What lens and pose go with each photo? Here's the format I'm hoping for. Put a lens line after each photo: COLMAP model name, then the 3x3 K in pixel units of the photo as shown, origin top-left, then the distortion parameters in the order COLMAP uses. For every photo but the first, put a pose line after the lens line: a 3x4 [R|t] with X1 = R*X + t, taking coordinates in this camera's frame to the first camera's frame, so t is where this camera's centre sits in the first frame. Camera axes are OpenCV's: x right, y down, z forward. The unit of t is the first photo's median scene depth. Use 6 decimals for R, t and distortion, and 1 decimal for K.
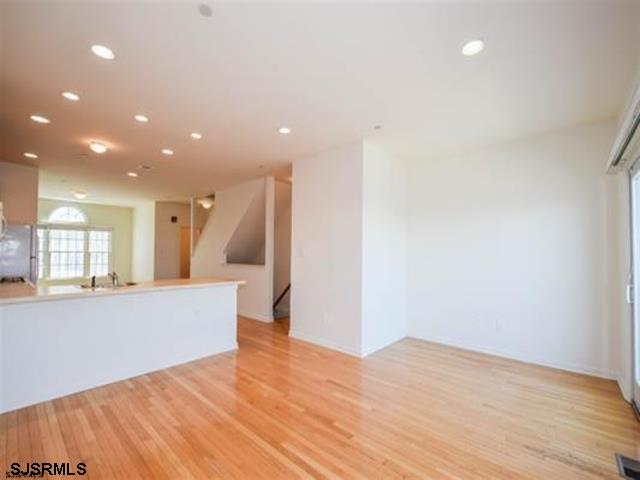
lens RADIAL K [[278.6, 0, 318.6], [0, 278.6, 250.3], [0, 0, 1]] dist [-0.000735, -0.000136]
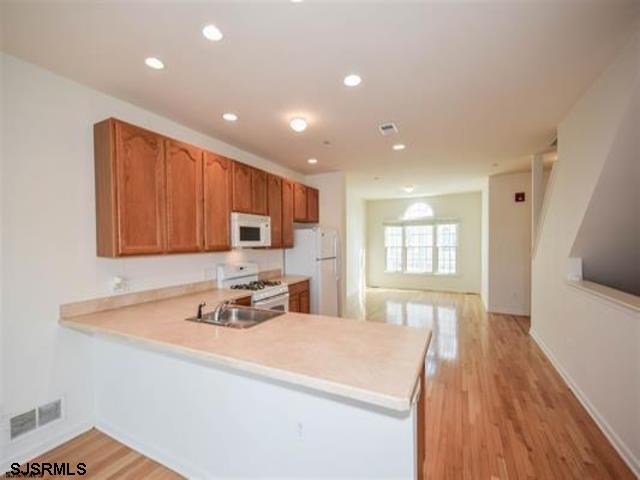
lens RADIAL K [[275.5, 0, 320.4], [0, 275.5, 250.7], [0, 0, 1]] dist [-0.000147, -0.000820]
pose [[0.256006, 0.017141, -0.966523, -0.018531], [0.030709, 0.999194, 0.025854, -0.018140], [0.966187, -0.036300, 0.255273, 0.388771]]
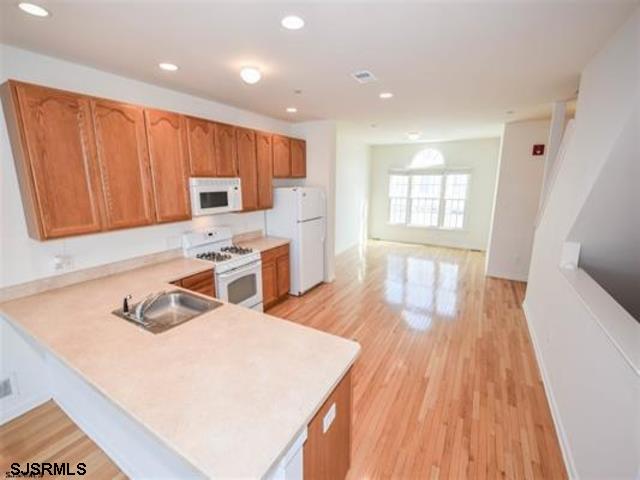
lens RADIAL K [[276.8, 0, 321.2], [0, 276.8, 236.6], [0, 0, 1]] dist [-0.002718, -0.000784]
pose [[0.193888, 0.188741, -0.962696, -0.039694], [0.019477, 0.980384, 0.196131, -0.058310], [0.980830, -0.056778, 0.186408, 0.465034]]
